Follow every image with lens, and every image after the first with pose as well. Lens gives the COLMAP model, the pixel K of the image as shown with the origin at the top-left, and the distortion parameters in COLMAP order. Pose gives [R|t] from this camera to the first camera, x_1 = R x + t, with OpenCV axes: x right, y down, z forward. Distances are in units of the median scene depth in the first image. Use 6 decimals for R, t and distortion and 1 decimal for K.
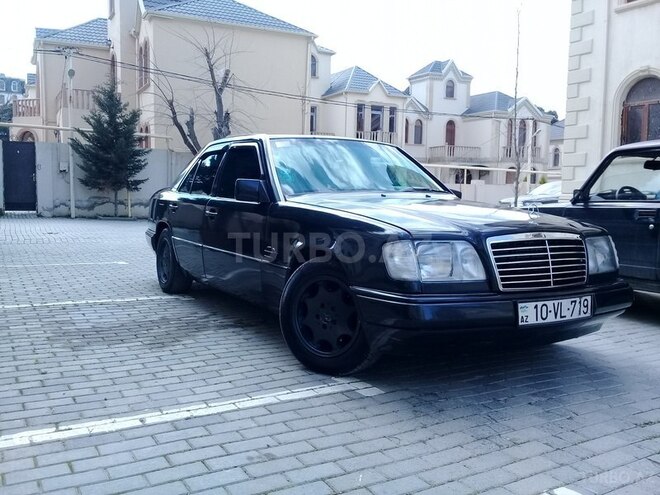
lens RADIAL K [[608.3, 0, 330.4], [0, 608.3, 245.2], [0, 0, 1]] dist [0.021888, 0.000000]
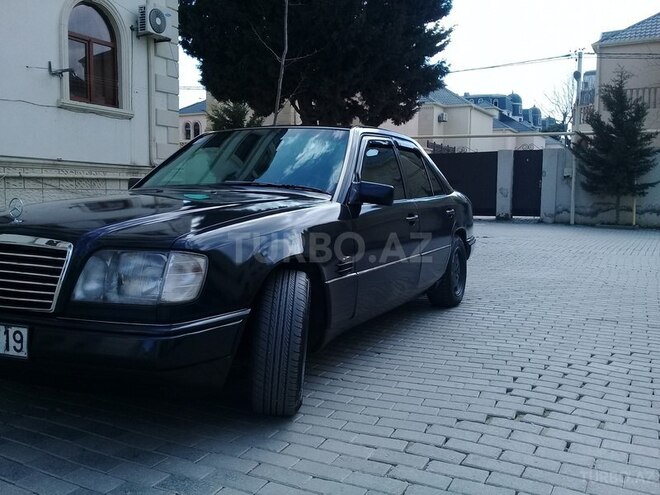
lens RADIAL K [[608.3, 0, 325.4], [0, 608.3, 253.6], [0, 0, 1]] dist [0.021888, 0.000000]
pose [[0.546988, 0.067181, -0.834440, 0.181347], [-0.066745, 0.997101, 0.036524, -0.007651], [0.834475, 0.035717, 0.549887, 0.136901]]
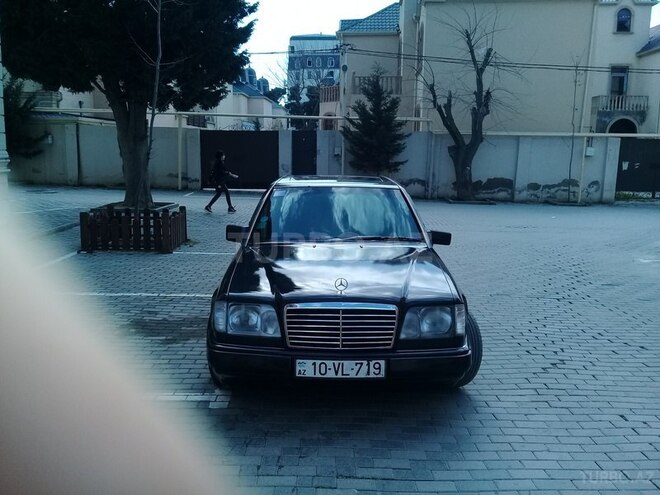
lens RADIAL K [[608.3, 0, 330.6], [0, 608.3, 250.5], [0, 0, 1]] dist [0.021888, 0.000000]
pose [[0.864105, 0.069364, -0.498510, 0.137056], [-0.034302, 0.996271, 0.079167, -0.032258], [0.502142, -0.051309, 0.863262, -0.005323]]
